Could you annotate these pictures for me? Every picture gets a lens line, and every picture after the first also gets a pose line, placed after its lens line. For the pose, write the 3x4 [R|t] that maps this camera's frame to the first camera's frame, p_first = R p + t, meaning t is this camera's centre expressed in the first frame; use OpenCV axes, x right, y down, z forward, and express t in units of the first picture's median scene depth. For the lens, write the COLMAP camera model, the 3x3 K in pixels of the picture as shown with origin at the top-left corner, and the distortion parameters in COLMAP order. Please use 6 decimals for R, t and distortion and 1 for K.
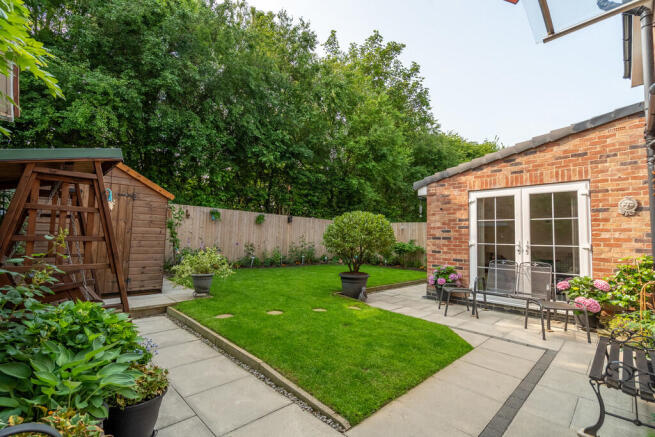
lens RADIAL K [[302.4, 0, 328.2], [0, 302.4, 217.4], [0, 0, 1]] dist [0.005445, -0.000240]
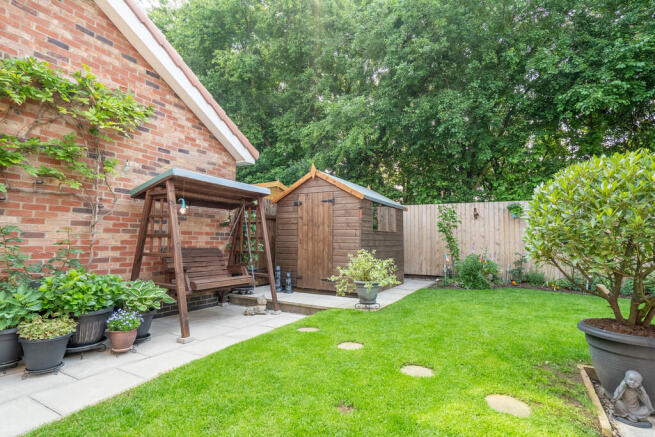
lens RADIAL K [[328.8, 0, 326.9], [0, 328.8, 218.9], [0, 0, 1]] dist [-0.004363, -0.000611]
pose [[0.229588, -0.100135, -0.968123, 0.387700], [0.060348, 0.994244, -0.088525, 0.078902], [0.971415, -0.038100, 0.234309, 0.606187]]
